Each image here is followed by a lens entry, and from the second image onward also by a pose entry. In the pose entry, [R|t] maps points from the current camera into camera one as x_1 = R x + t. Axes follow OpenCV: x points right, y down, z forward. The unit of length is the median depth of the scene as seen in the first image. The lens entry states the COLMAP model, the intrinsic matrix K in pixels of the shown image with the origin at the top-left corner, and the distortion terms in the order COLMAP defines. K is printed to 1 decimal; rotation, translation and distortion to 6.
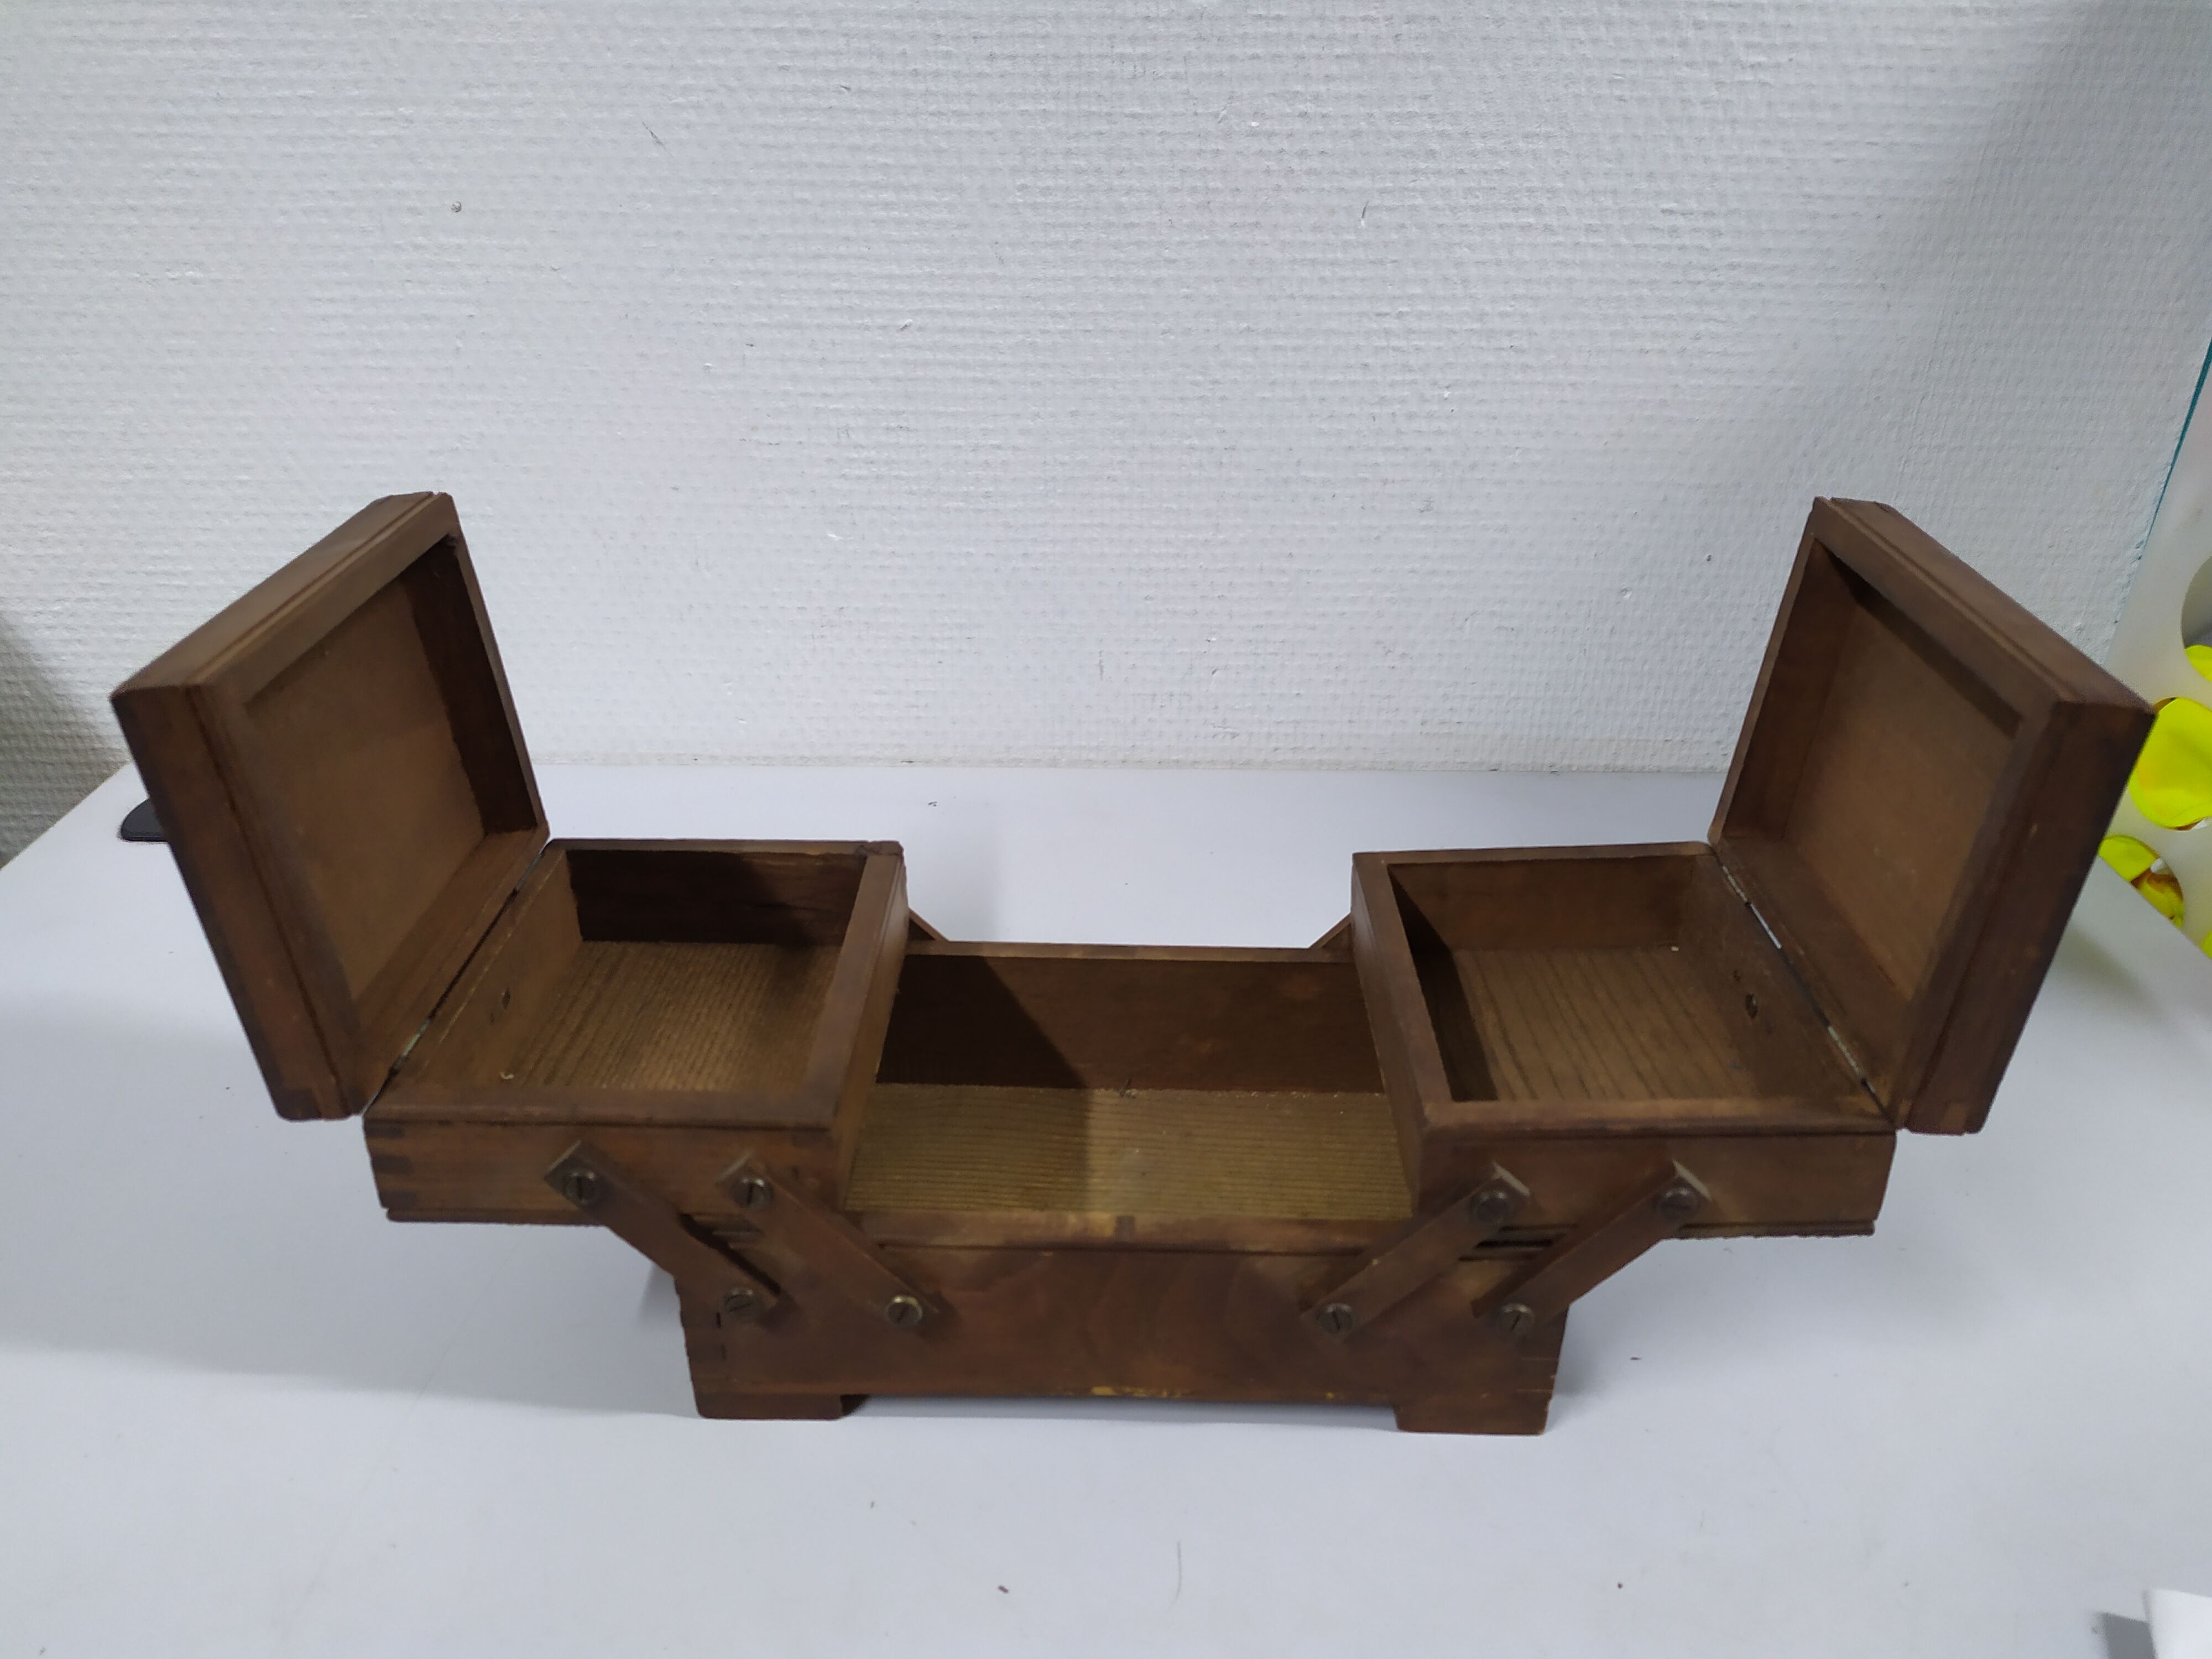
lens RADIAL K [[1545.5, 0, 1119.8], [0, 1545.5, 798.1], [0, 0, 1]] dist [0.027224, -0.047331]
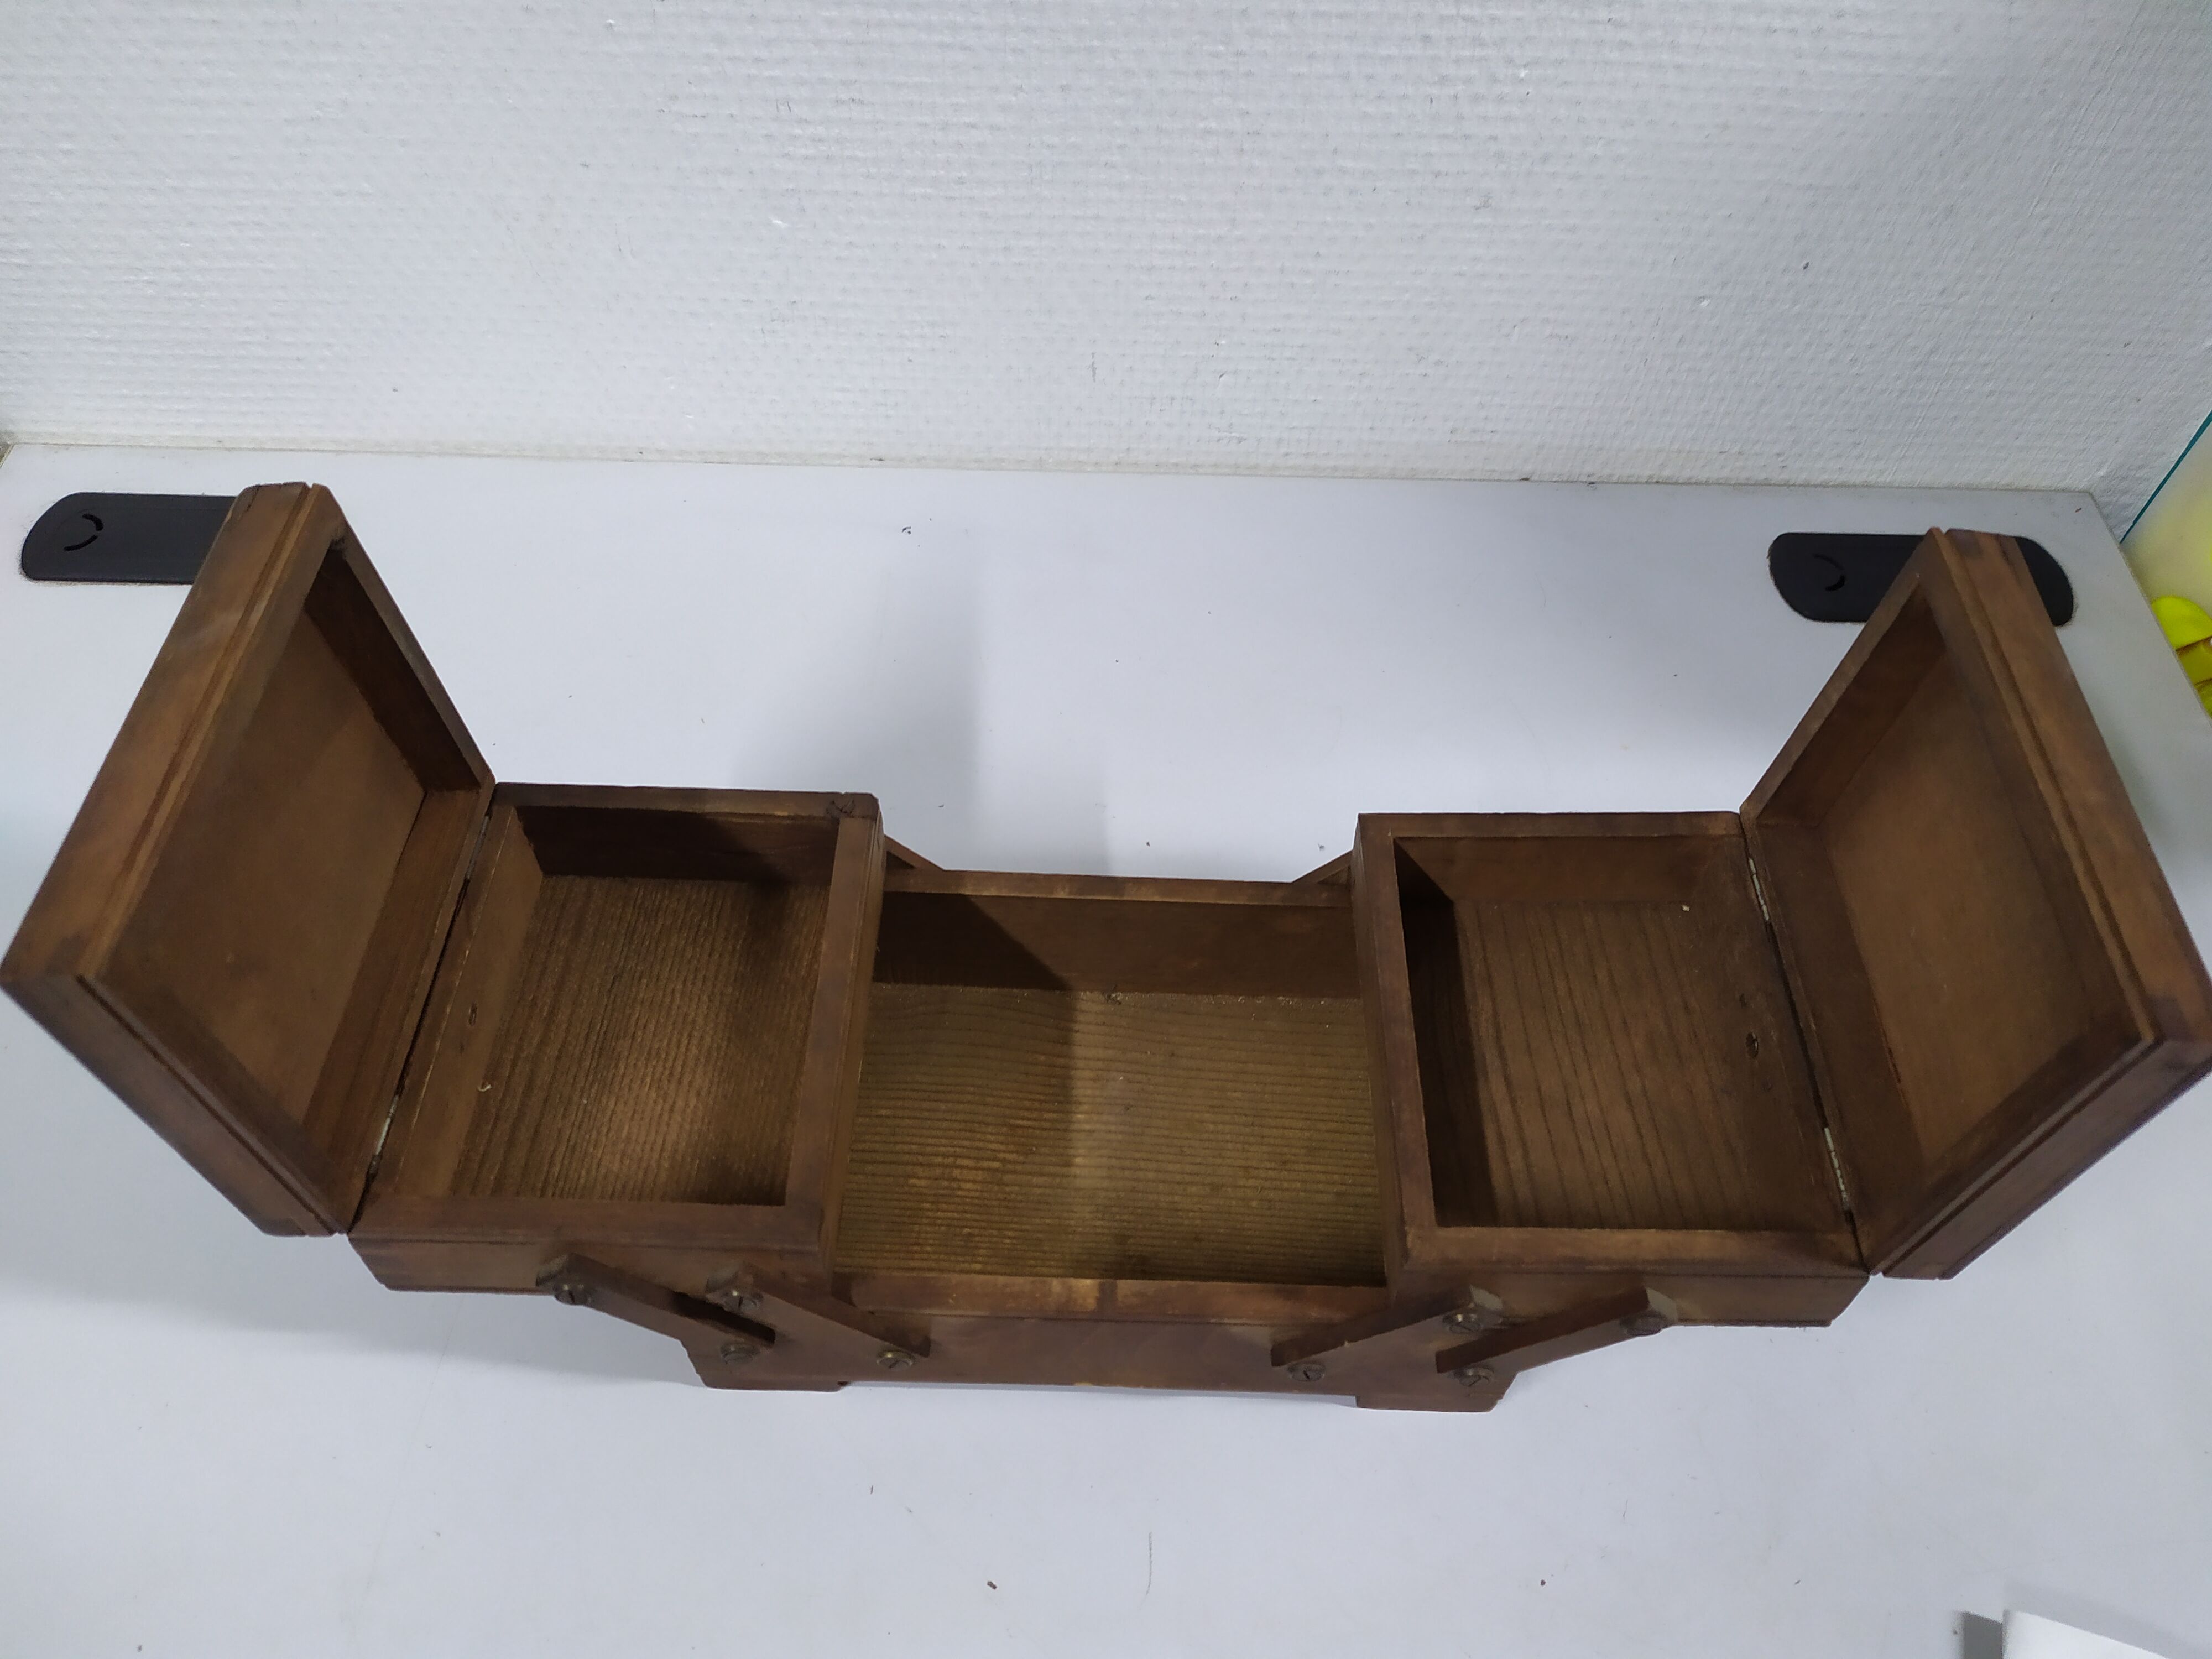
lens RADIAL K [[1587.9, 0, 1116.1], [0, 1587.9, 770.8], [0, 0, 1]] dist [0.050264, -0.078423]
pose [[0.999794, 0.018251, 0.008908, -0.003419], [-0.020276, 0.922091, 0.386443, -0.240903], [-0.001161, -0.386544, 0.922270, 0.082169]]
